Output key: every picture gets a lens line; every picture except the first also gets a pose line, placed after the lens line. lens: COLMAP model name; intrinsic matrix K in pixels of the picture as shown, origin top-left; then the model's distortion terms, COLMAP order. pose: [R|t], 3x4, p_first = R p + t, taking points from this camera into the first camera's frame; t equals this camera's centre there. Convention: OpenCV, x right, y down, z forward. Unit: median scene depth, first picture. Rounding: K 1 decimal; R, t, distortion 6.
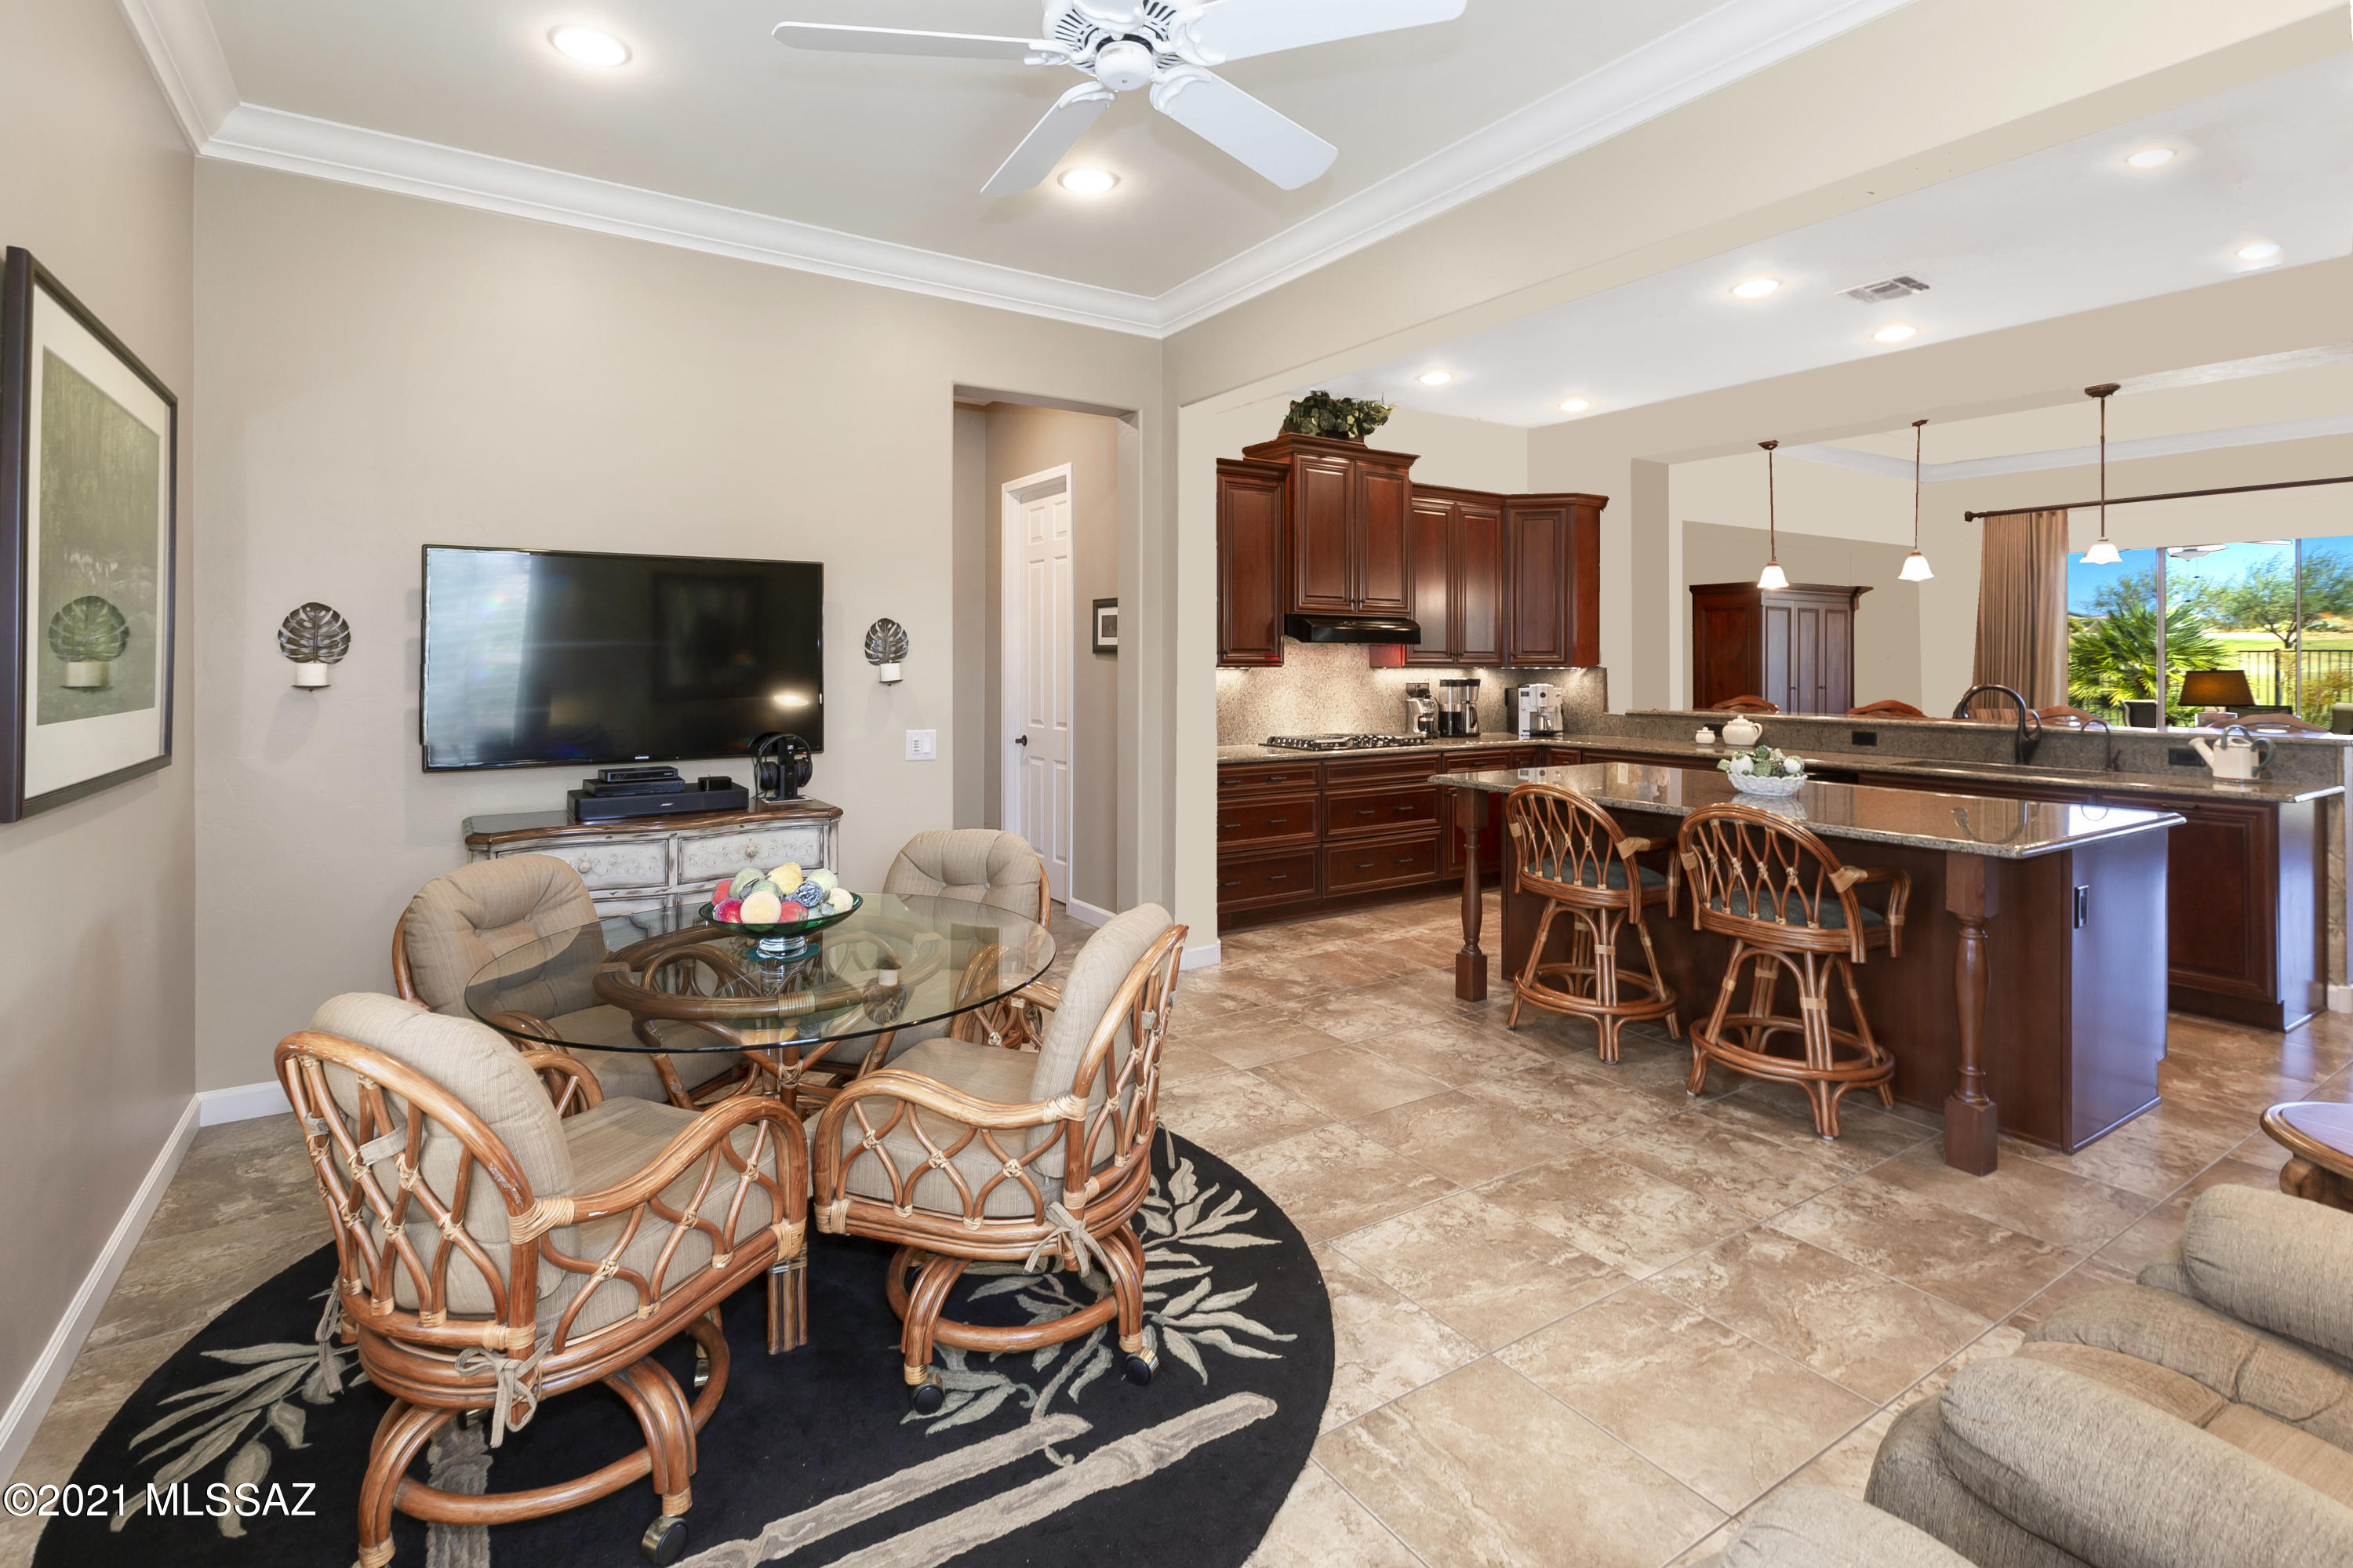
lens RADIAL K [[1098.2, 0, 1146.5], [0, 1098.2, 658.4], [0, 0, 1]] dist [0.008993, 0.000003]
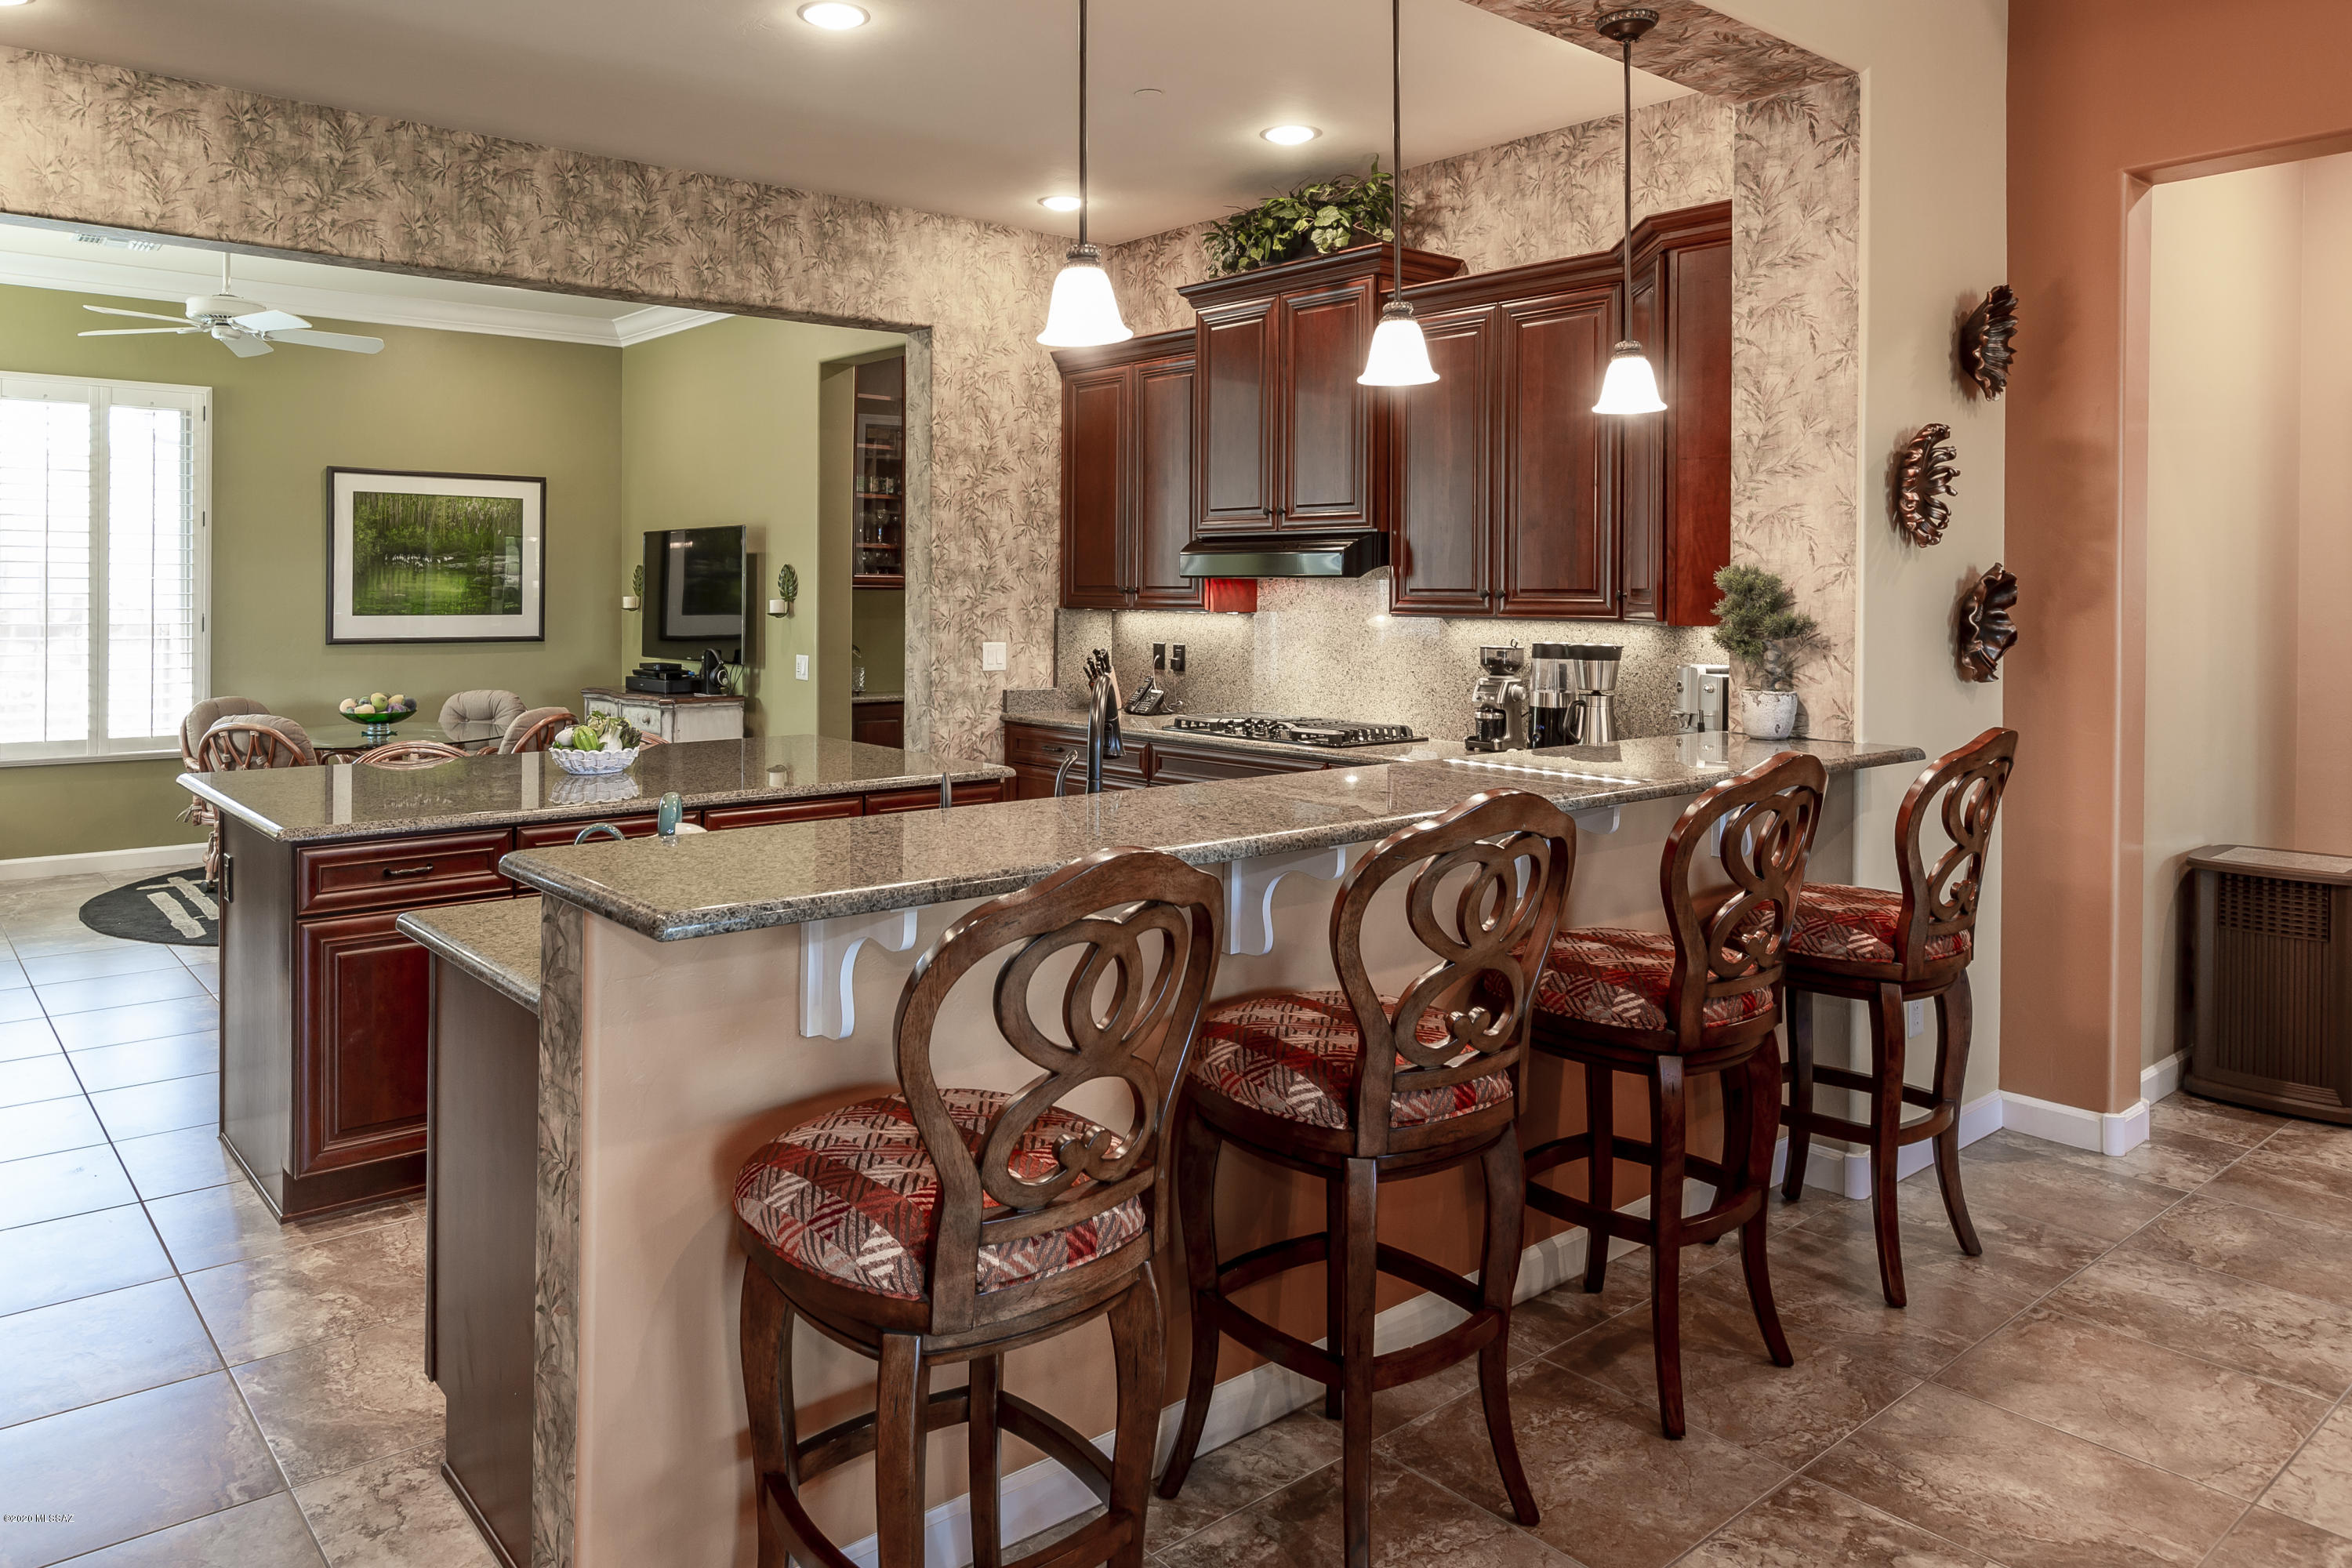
lens RADIAL K [[1512.7, 0, 999.5], [0, 1512.7, 593.0], [0, 0, 1]] dist [0.000549, 0.006533]
pose [[0.099987, 0.001771, -0.994987, 0.974830], [-0.006723, 0.999977, 0.001104, -0.003714], [0.994966, 0.006579, 0.099996, 0.692357]]
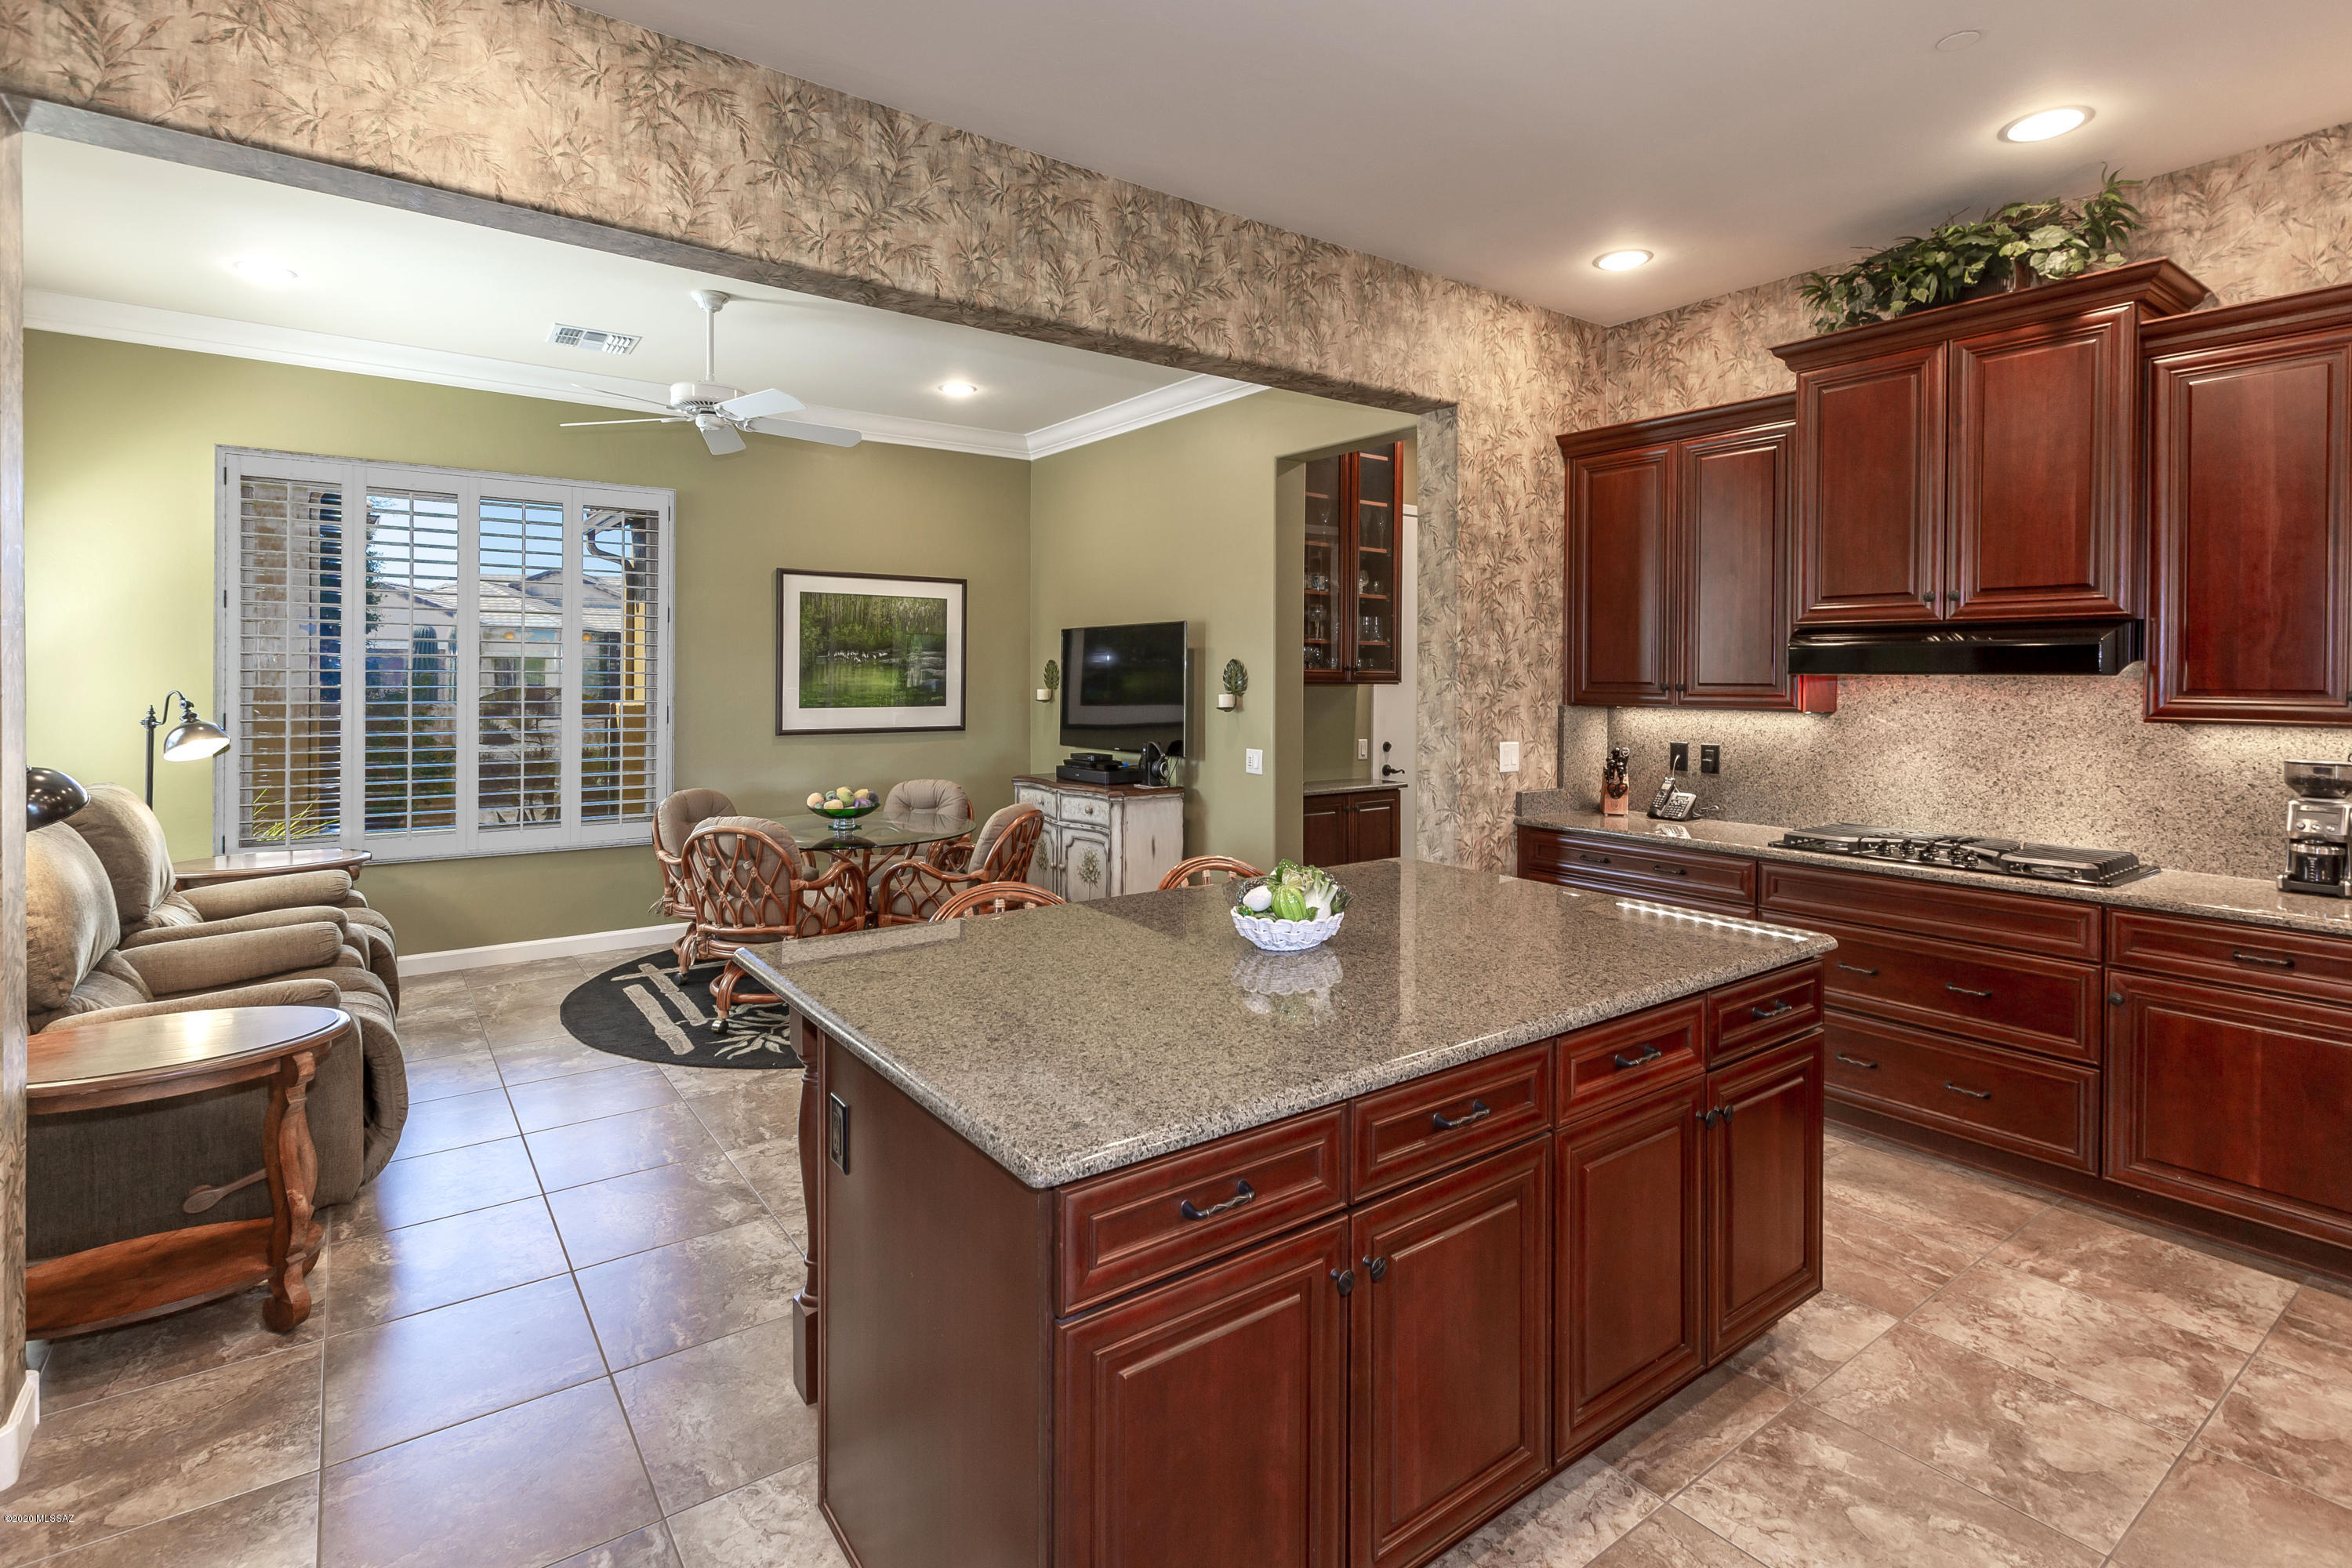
lens RADIAL K [[1097.7, 0, 1128.5], [0, 1097.7, 682.3], [0, 0, 1]] dist [0.008993, 0.000003]
pose [[0.059286, 0.005148, -0.998228, 0.650363], [-0.004924, 0.999976, 0.004865, -0.009314], [0.998229, 0.004626, 0.059310, 0.511582]]
